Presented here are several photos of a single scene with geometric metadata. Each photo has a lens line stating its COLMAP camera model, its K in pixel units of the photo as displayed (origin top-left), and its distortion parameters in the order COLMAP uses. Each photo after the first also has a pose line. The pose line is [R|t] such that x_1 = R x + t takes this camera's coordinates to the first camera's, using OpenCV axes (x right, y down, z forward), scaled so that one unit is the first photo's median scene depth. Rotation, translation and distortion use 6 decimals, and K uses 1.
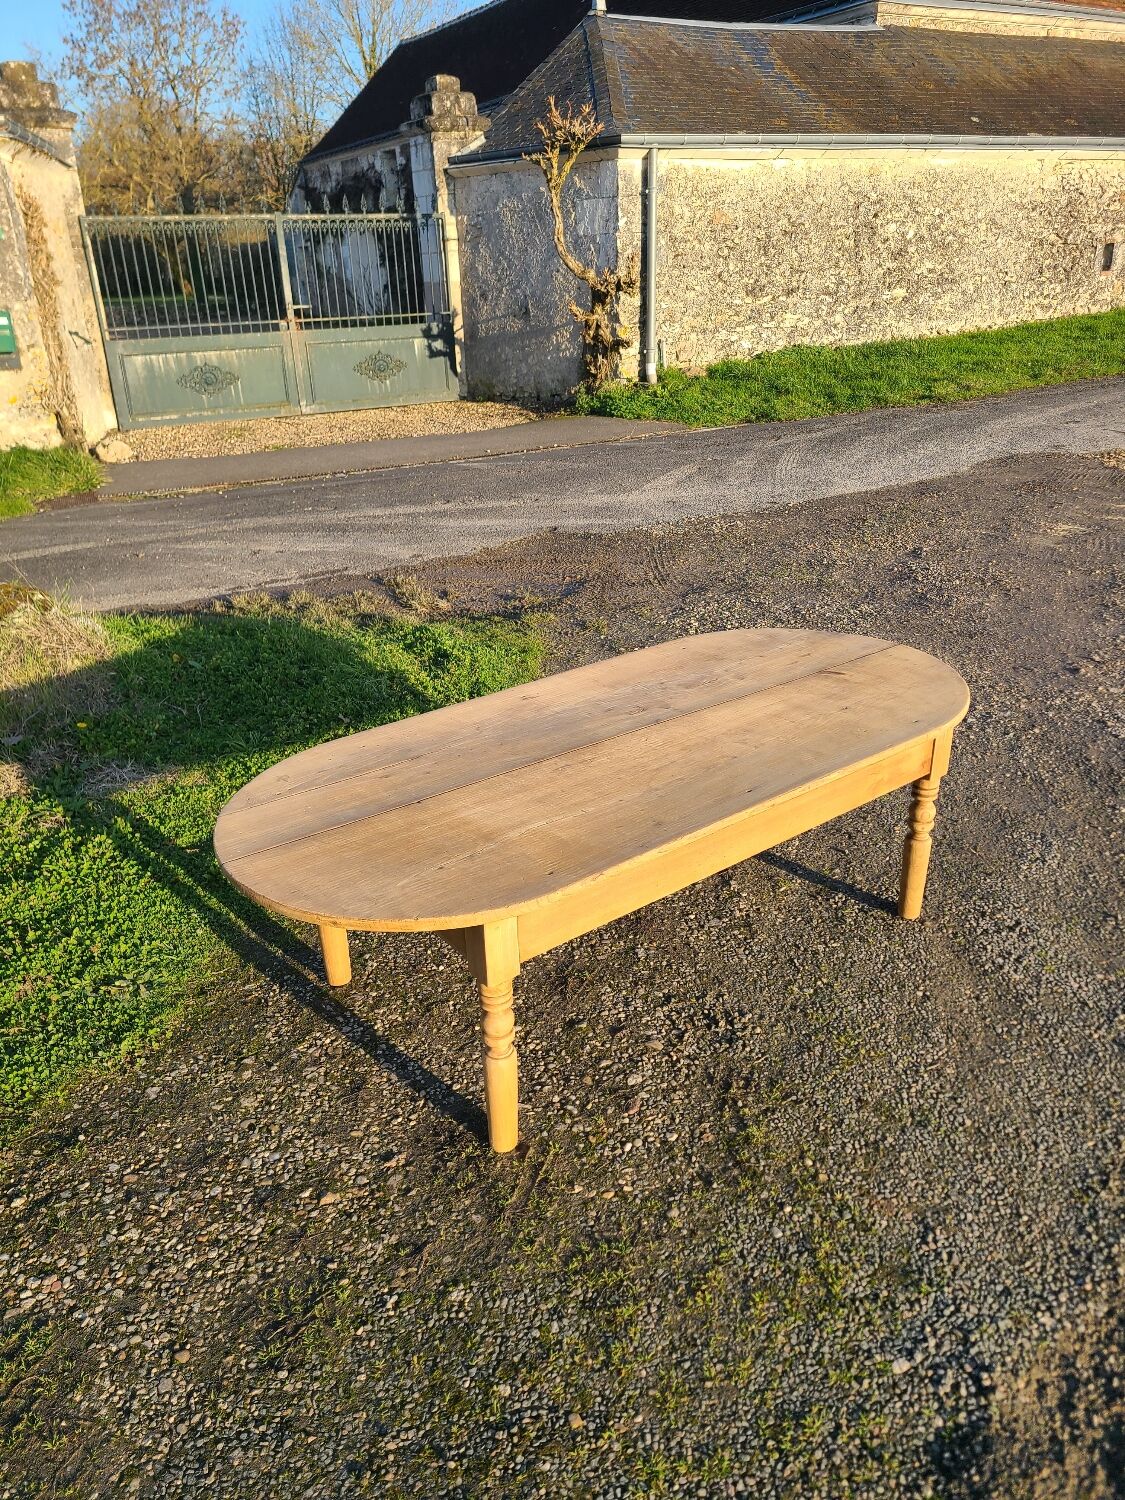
lens RADIAL K [[1126.9, 0, 582.5], [0, 1126.9, 777.4], [0, 0, 1]] dist [0.064735, -0.054450]
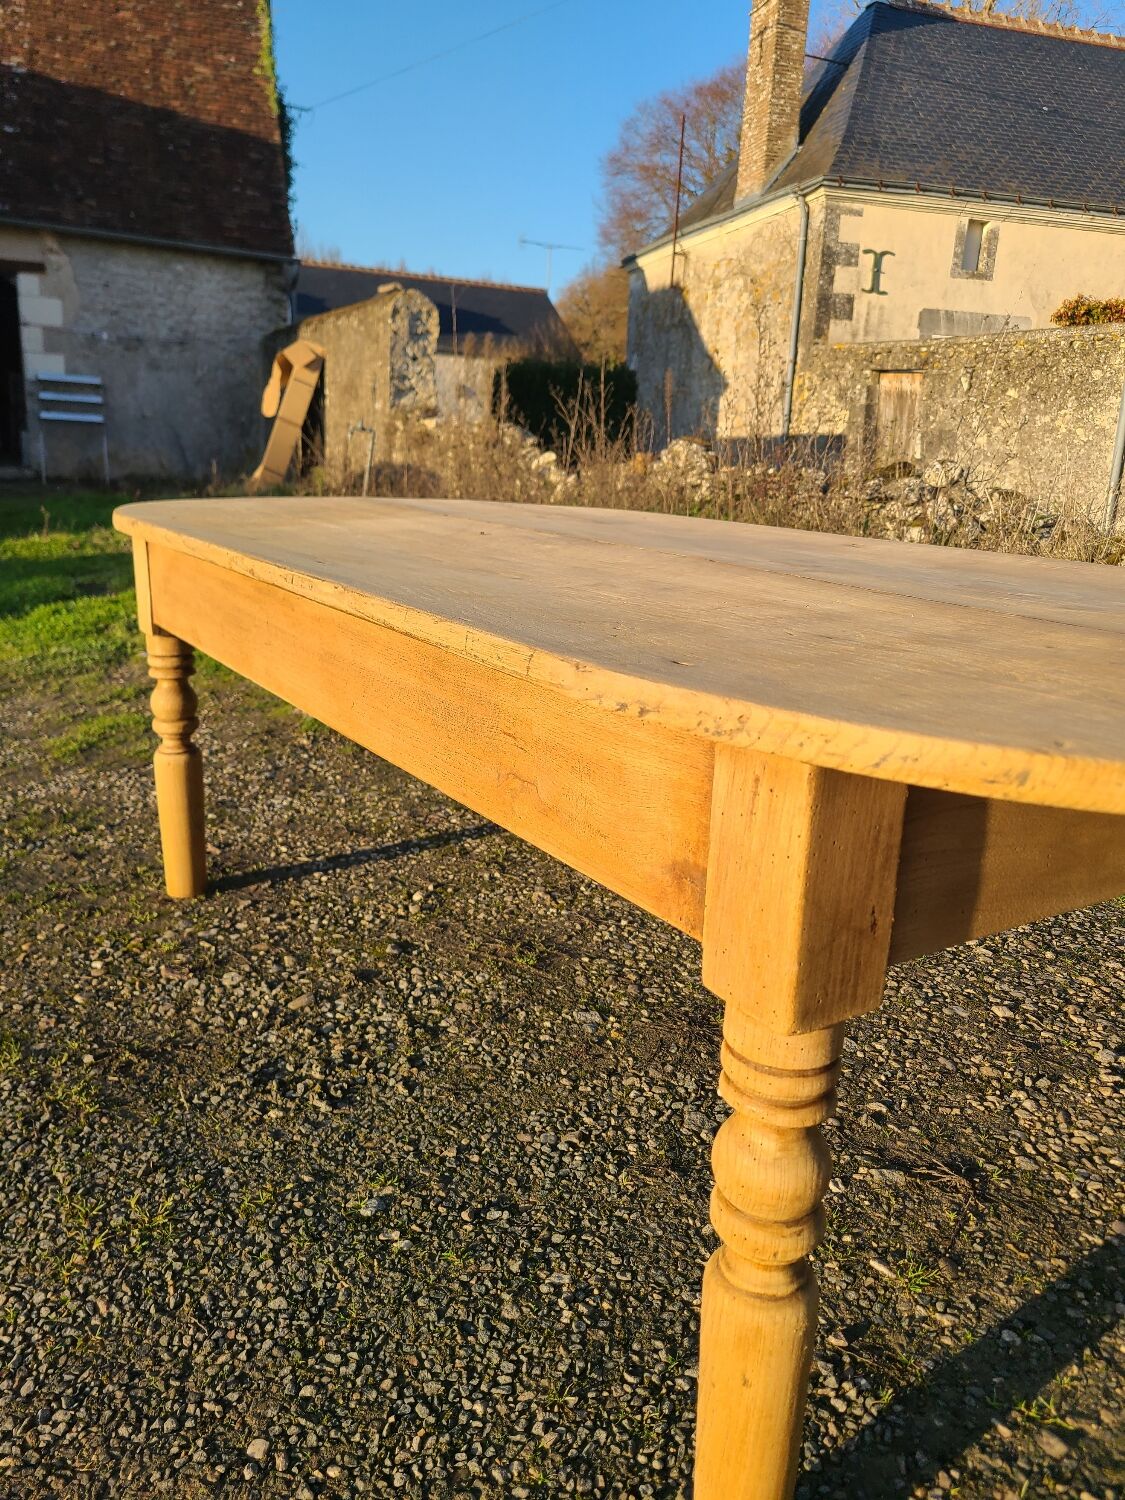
lens RADIAL K [[1126.9, 0, 589.3], [0, 1126.9, 739.9], [0, 0, 1]] dist [0.064735, -0.054450]
pose [[-0.077200, 0.276349, -0.957952, 0.609310], [-0.468824, 0.837904, 0.279499, -0.109609], [0.879911, 0.470688, 0.064873, 1.110057]]
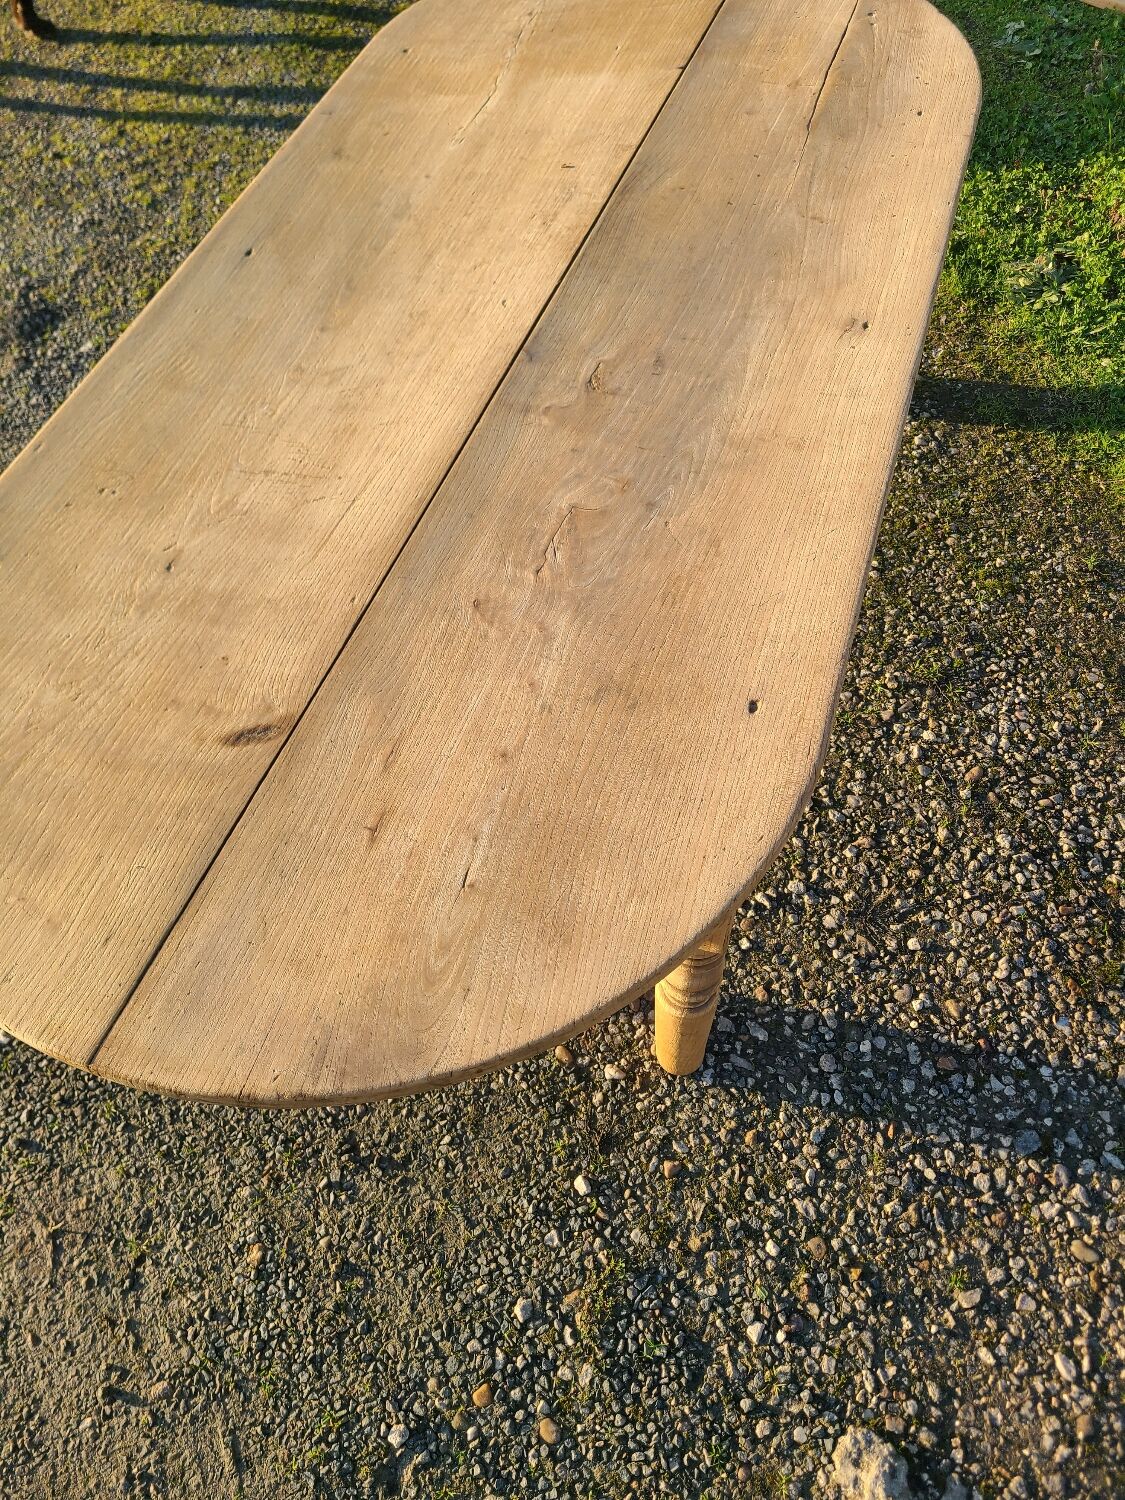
lens RADIAL K [[1126.9, 0, 577.4], [0, 1126.9, 760.9], [0, 0, 1]] dist [0.064735, -0.054450]
pose [[-0.823513, 0.506037, -0.256423, 0.300489], [-0.171768, 0.208371, 0.962849, -0.552202], [0.540668, 0.836964, -0.084675, 1.387078]]
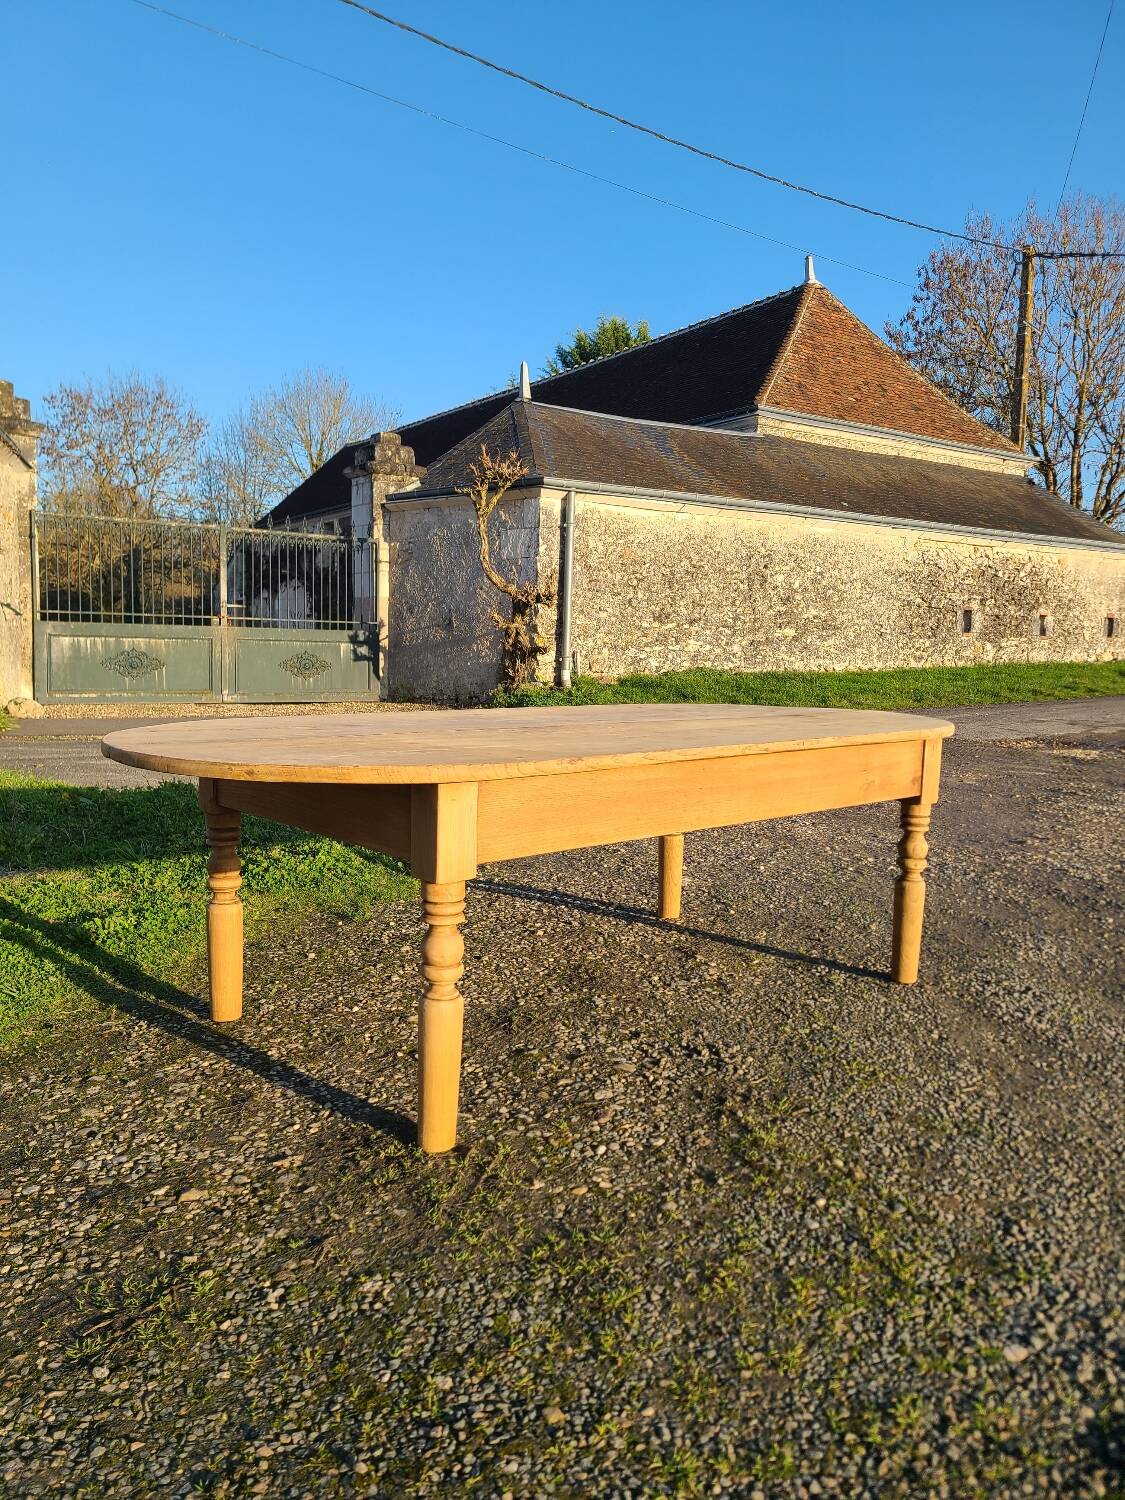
lens RADIAL K [[1126.9, 0, 572.9], [0, 1126.9, 752.3], [0, 0, 1]] dist [0.064735, -0.054450]
pose [[0.996288, 0.042520, 0.074844, -0.045198], [-0.015089, 0.942288, -0.334464, 0.317894], [-0.084746, 0.332093, 0.939432, 0.192124]]
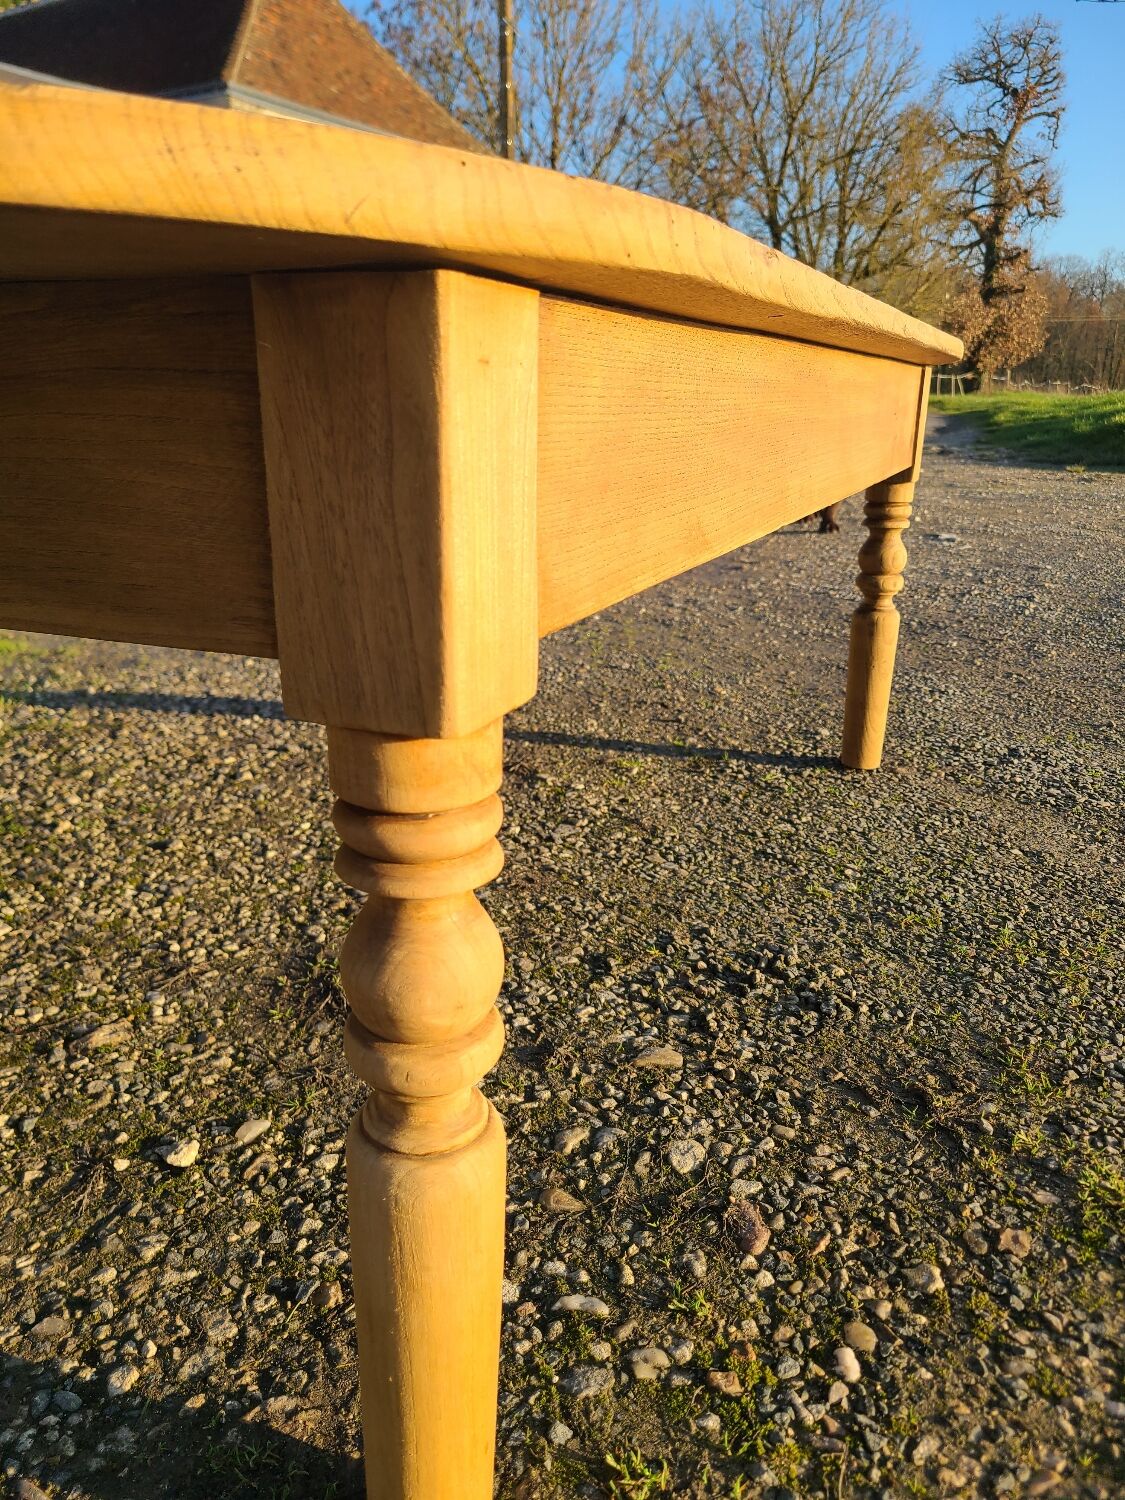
lens RADIAL K [[1126.9, 0, 571.7], [0, 1126.9, 756.7], [0, 0, 1]] dist [0.064735, -0.054450]
pose [[0.871438, -0.117124, 0.476317, -0.134968], [0.185626, 0.977598, -0.099222, 0.185466], [-0.454025, 0.174883, 0.873657, 0.726919]]
